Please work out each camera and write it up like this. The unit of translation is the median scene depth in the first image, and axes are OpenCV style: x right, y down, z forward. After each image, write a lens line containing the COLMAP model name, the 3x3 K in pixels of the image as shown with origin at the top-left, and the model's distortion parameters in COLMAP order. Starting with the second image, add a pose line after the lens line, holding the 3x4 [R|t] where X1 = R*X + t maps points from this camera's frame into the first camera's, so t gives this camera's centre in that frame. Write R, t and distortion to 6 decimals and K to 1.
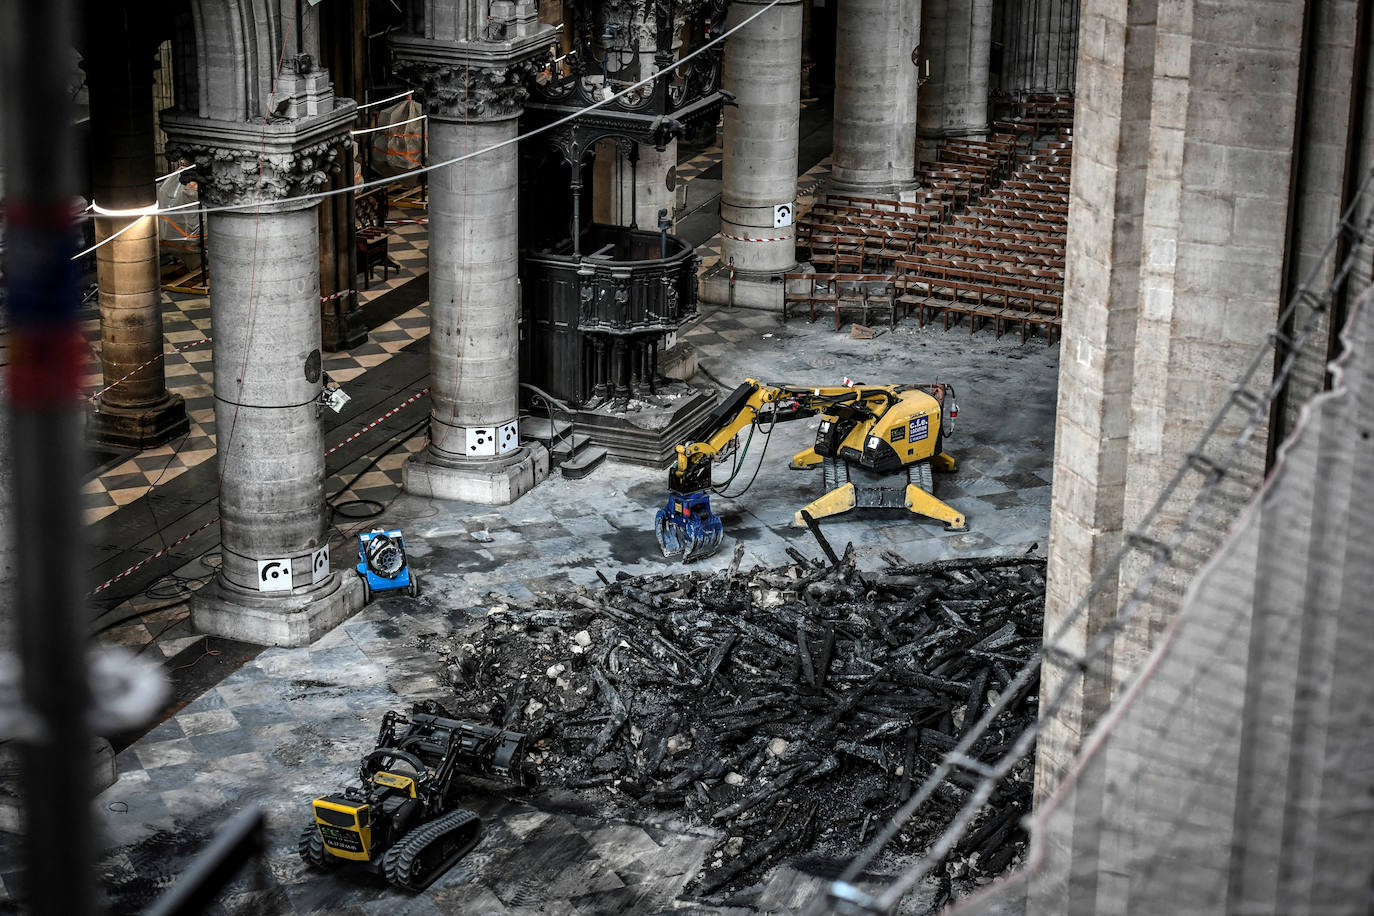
lens RADIAL K [[2817.7, 0, 687.0], [0, 2817.7, 458.0], [0, 0, 1]] dist [-0.071205, 0.048122]
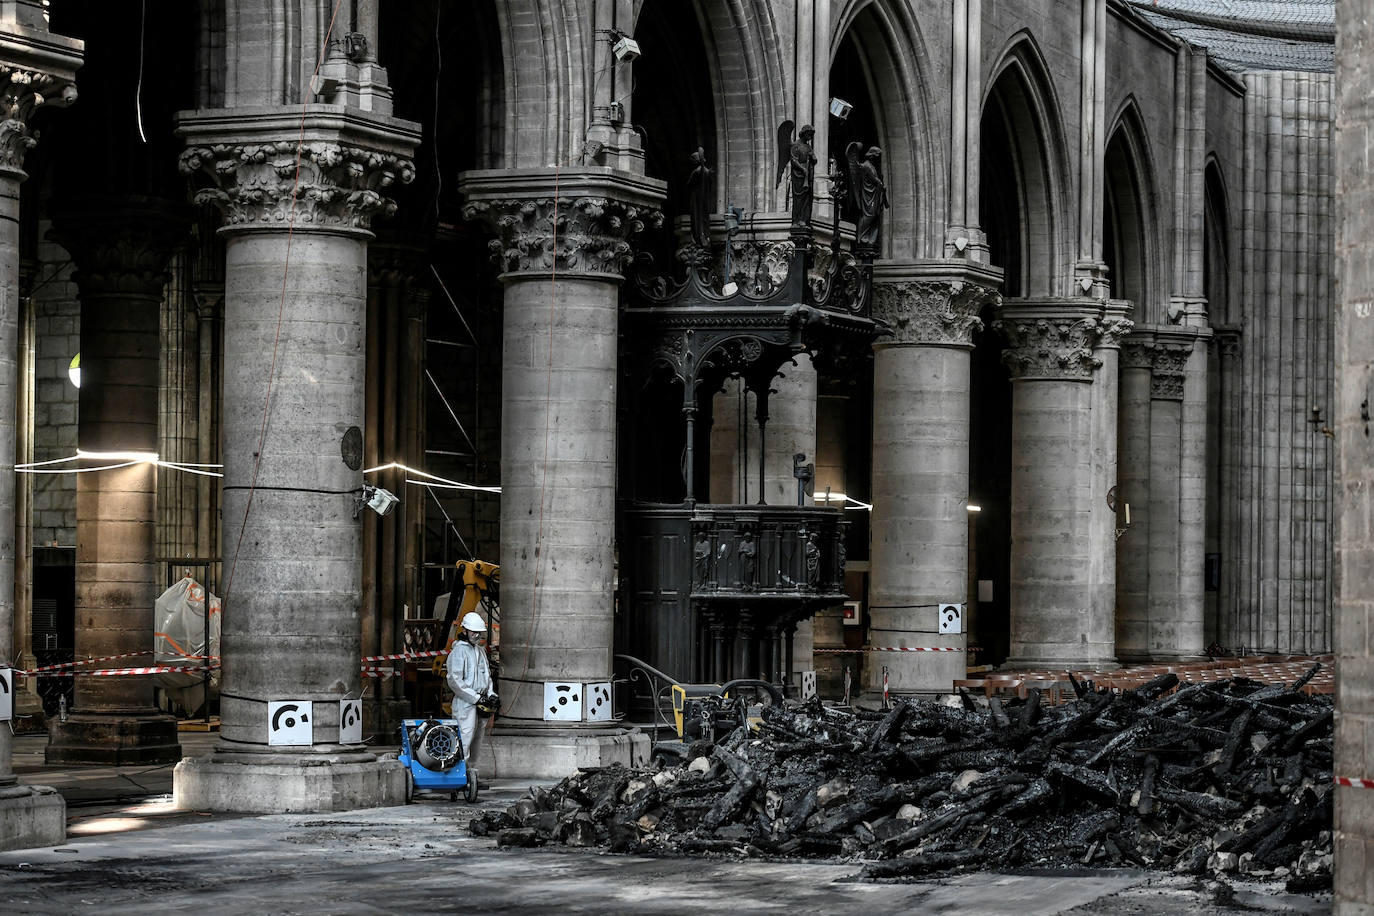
lens RADIAL K [[3516.9, 0, 687.0], [0, 3516.9, 458.0], [0, 0, 1]] dist [-0.065697, 0.066242]
pose [[0.999442, -0.005098, -0.033009, -0.008971], [-0.007128, 0.932954, -0.359925, 0.312321], [0.032631, 0.359960, 0.932397, 0.101819]]
